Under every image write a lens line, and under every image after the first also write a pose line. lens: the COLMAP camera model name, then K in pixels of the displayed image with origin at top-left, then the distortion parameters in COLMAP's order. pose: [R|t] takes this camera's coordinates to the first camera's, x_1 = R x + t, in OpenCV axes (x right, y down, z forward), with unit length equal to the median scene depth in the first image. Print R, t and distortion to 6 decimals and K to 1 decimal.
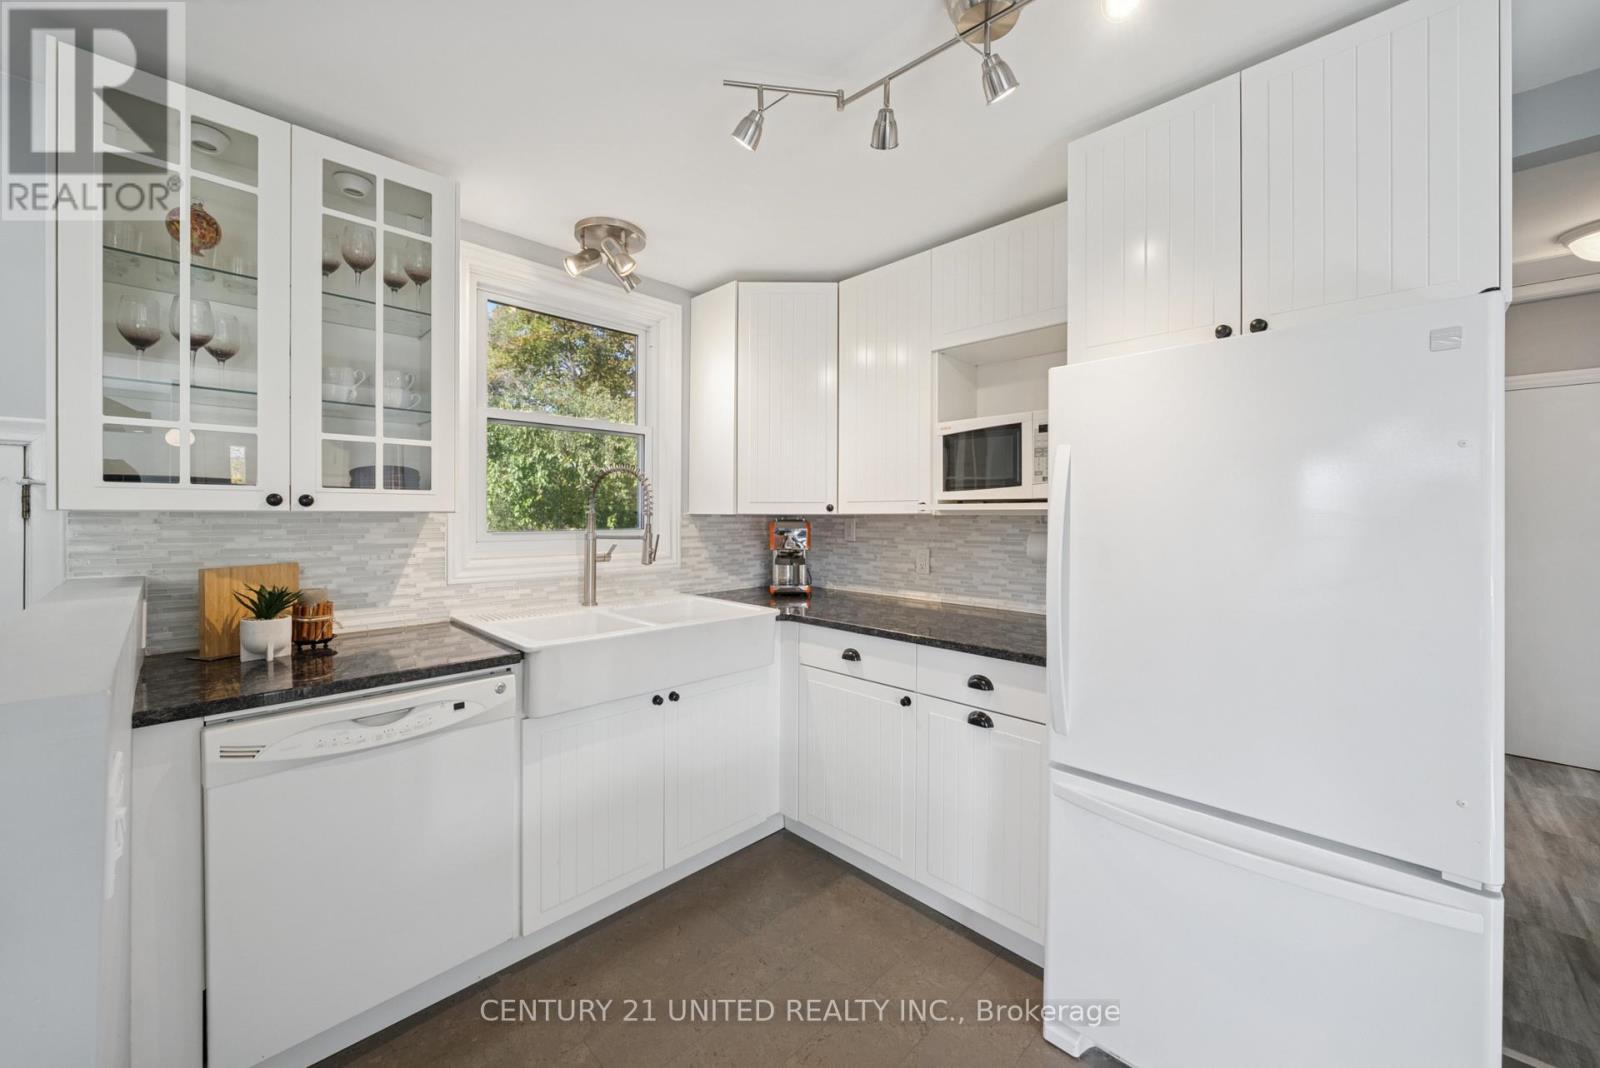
lens RADIAL K [[551.8, 0, 798.9], [0, 551.8, 524.2], [0, 0, 1]] dist [-0.009123, -0.000028]
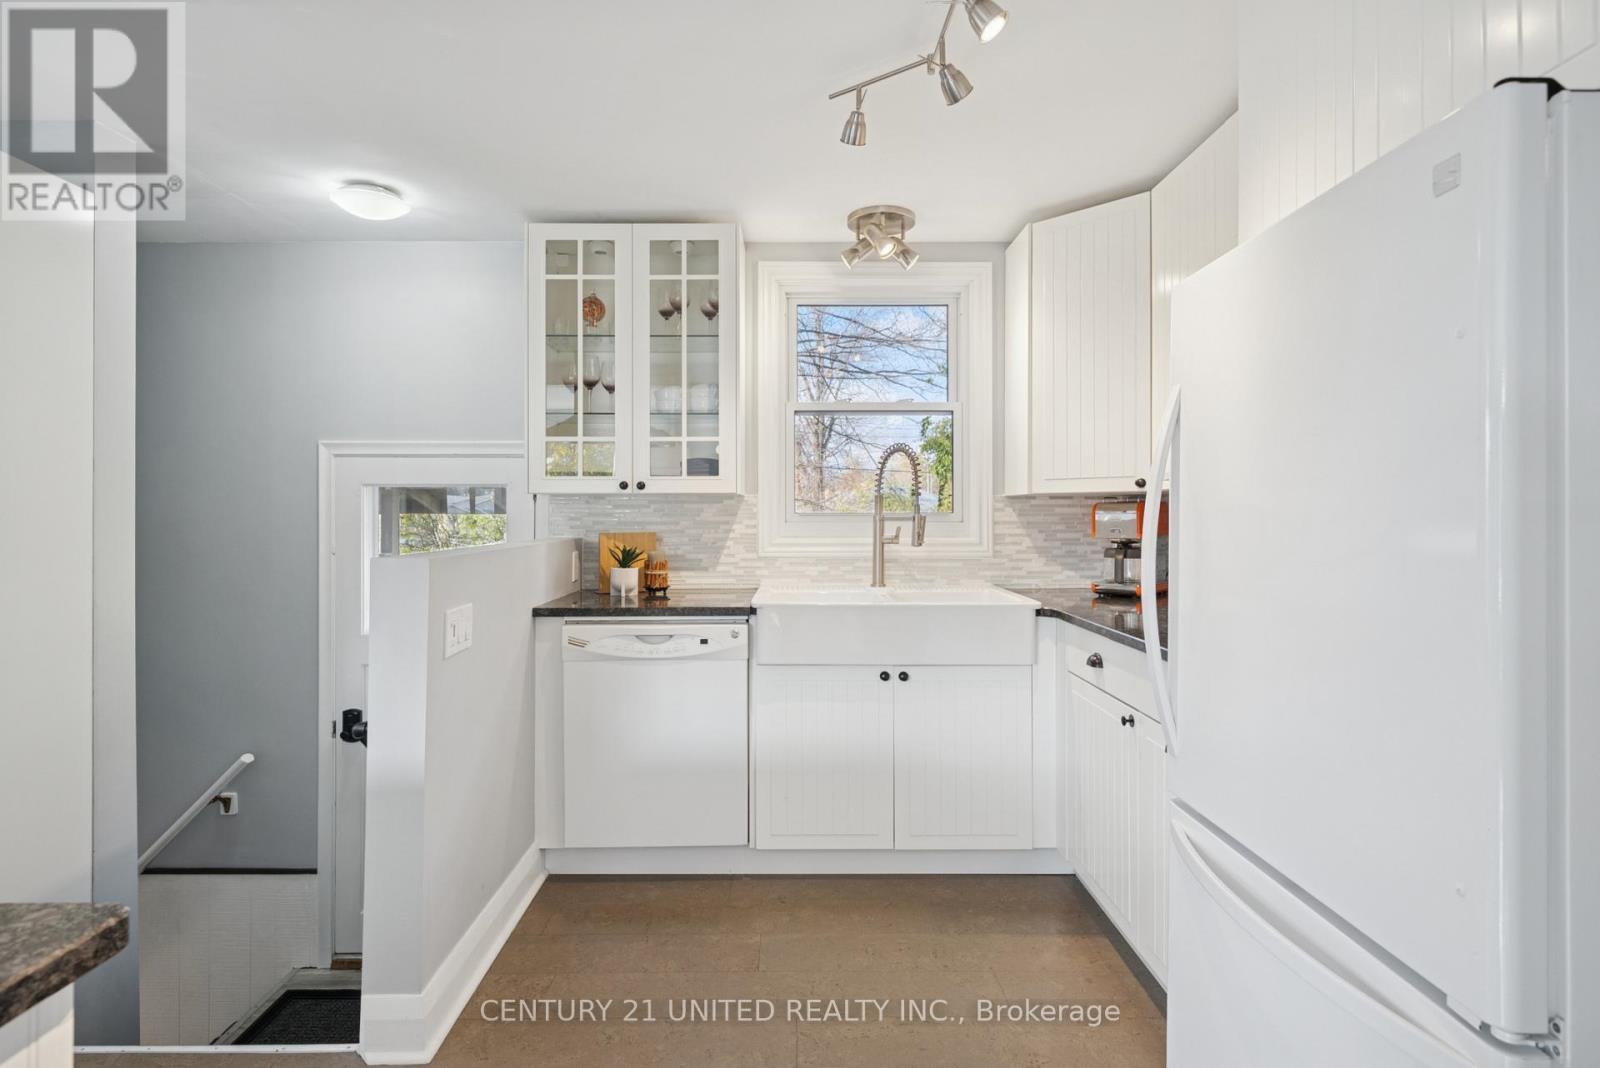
lens RADIAL K [[678.4, 0, 809.6], [0, 678.4, 514.2], [0, 0, 1]] dist [-0.011511, -0.000112]
pose [[0.762519, 0.000827, -0.646965, 0.404096], [-0.004683, 0.999980, -0.004242, 0.025602], [0.646949, 0.006264, 0.762508, -0.036204]]
